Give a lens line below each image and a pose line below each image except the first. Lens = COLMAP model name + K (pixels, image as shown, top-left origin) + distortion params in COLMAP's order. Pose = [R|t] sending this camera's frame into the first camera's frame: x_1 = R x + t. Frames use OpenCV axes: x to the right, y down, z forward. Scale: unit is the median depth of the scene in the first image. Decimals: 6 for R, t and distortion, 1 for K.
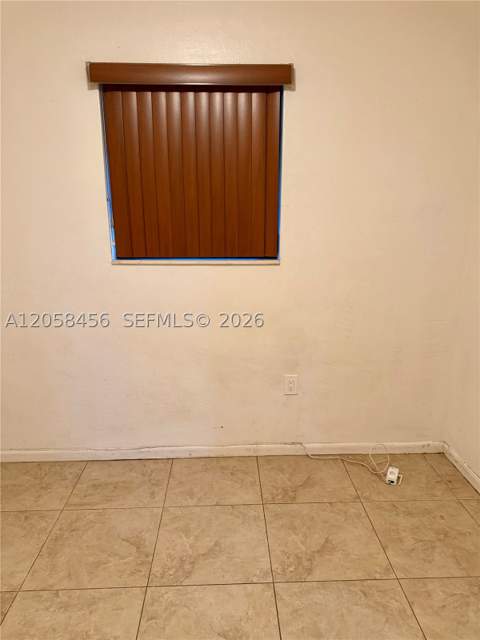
lens RADIAL K [[459.9, 0, 237.4], [0, 459.9, 328.8], [0, 0, 1]] dist [0.065419, -0.063158]
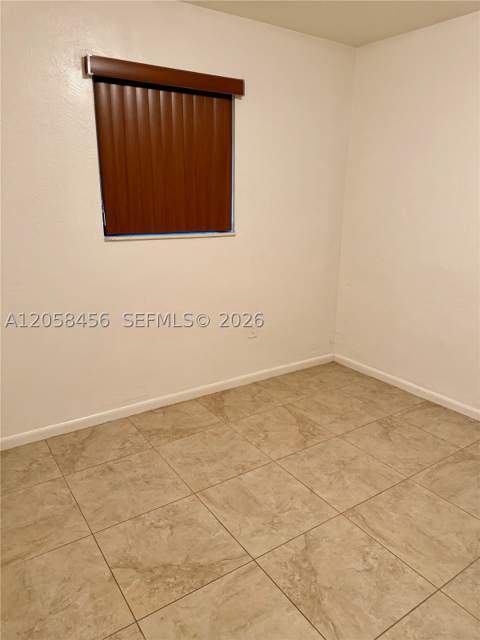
lens RADIAL K [[459.9, 0, 239.6], [0, 459.9, 319.0], [0, 0, 1]] dist [0.065419, -0.063158]
pose [[0.838988, -0.138959, 0.526108, -0.593397], [0.135647, 0.989730, 0.045096, 0.033108], [-0.526971, 0.033530, 0.849222, -0.076798]]
